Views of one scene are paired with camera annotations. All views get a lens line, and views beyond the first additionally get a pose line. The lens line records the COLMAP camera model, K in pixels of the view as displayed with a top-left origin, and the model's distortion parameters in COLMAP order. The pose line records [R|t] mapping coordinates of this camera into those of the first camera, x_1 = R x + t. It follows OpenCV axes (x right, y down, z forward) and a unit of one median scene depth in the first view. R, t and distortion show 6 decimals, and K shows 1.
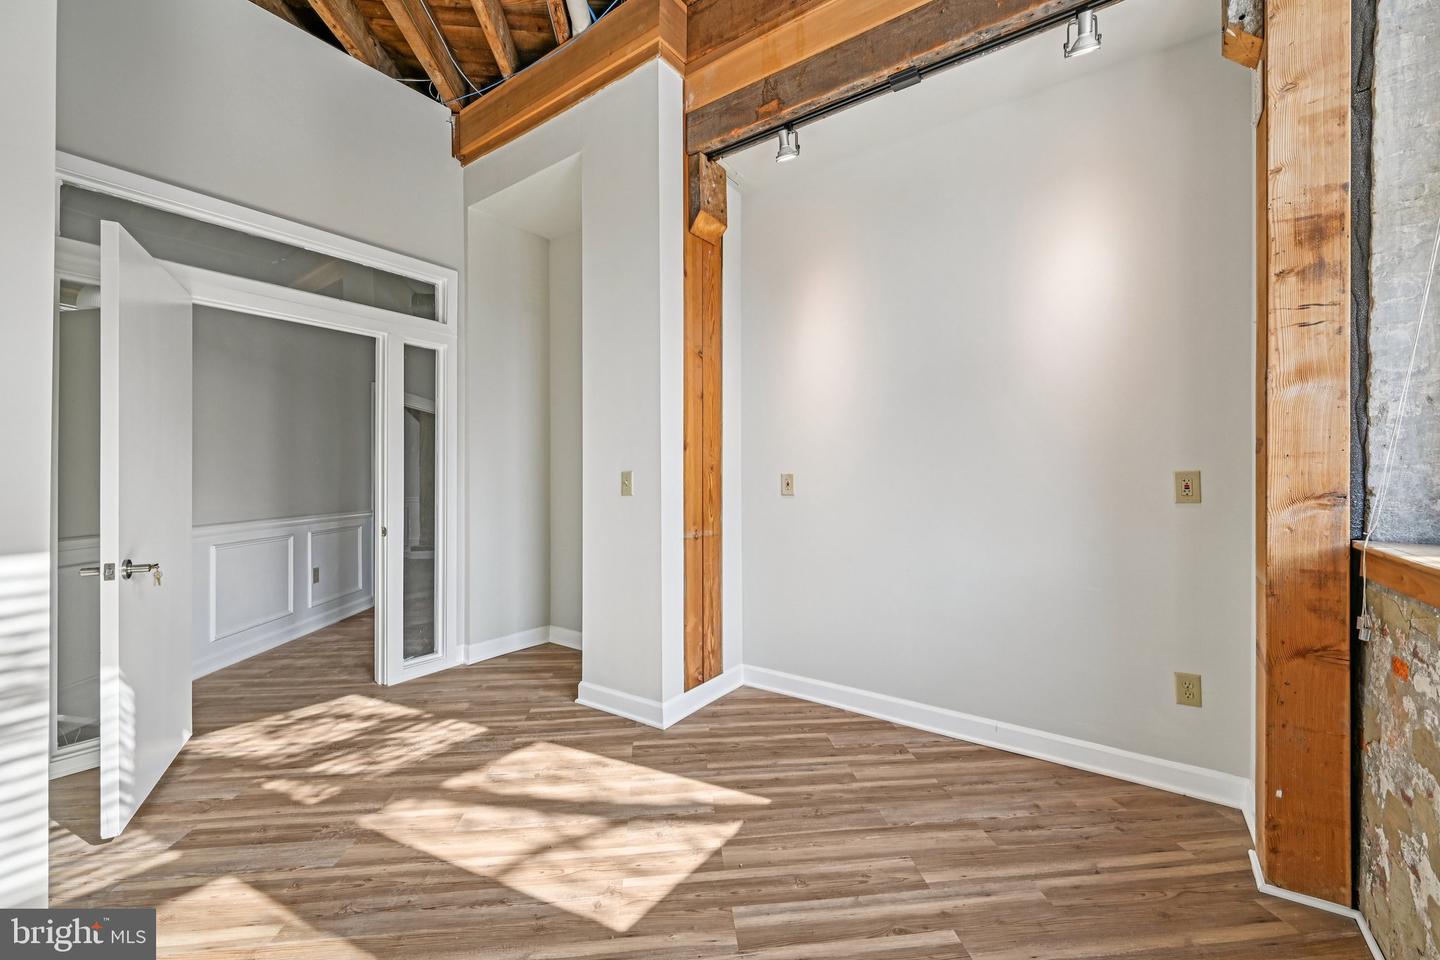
lens RADIAL K [[568.4, 0, 724.2], [0, 568.4, 483.0], [0, 0, 1]] dist [-0.003913, 0.001893]
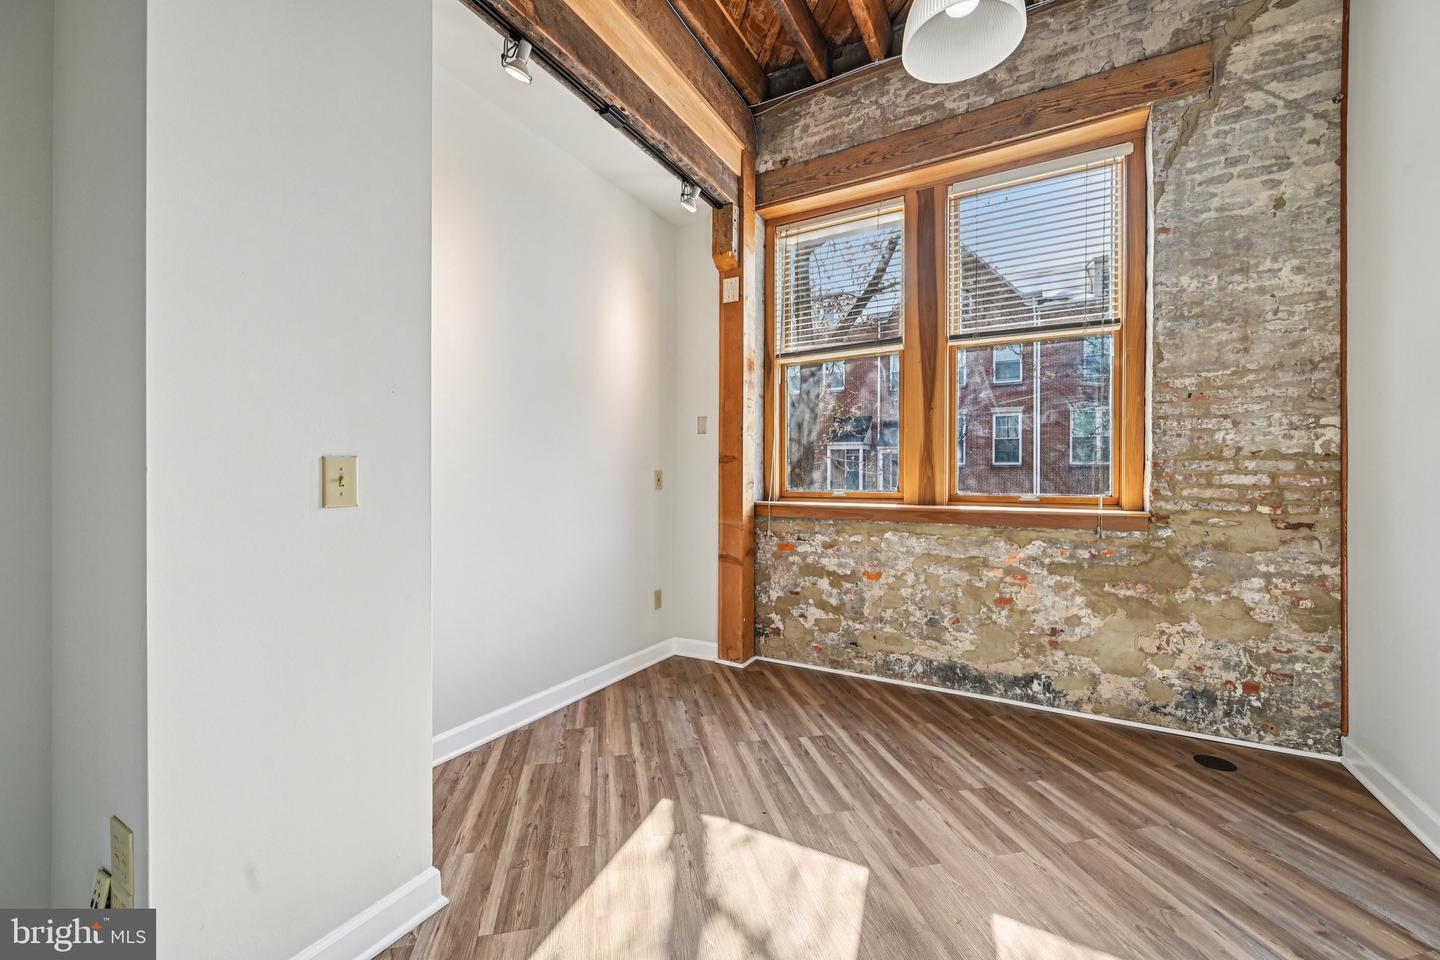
lens RADIAL K [[568.4, 0, 728.2], [0, 568.4, 478.7], [0, 0, 1]] dist [-0.003913, 0.001893]
pose [[-0.107536, -0.001834, 0.994200, -0.896619], [0.001869, 0.999996, 0.002047, 0.000854], [-0.994199, 0.002078, -0.107532, 0.978549]]
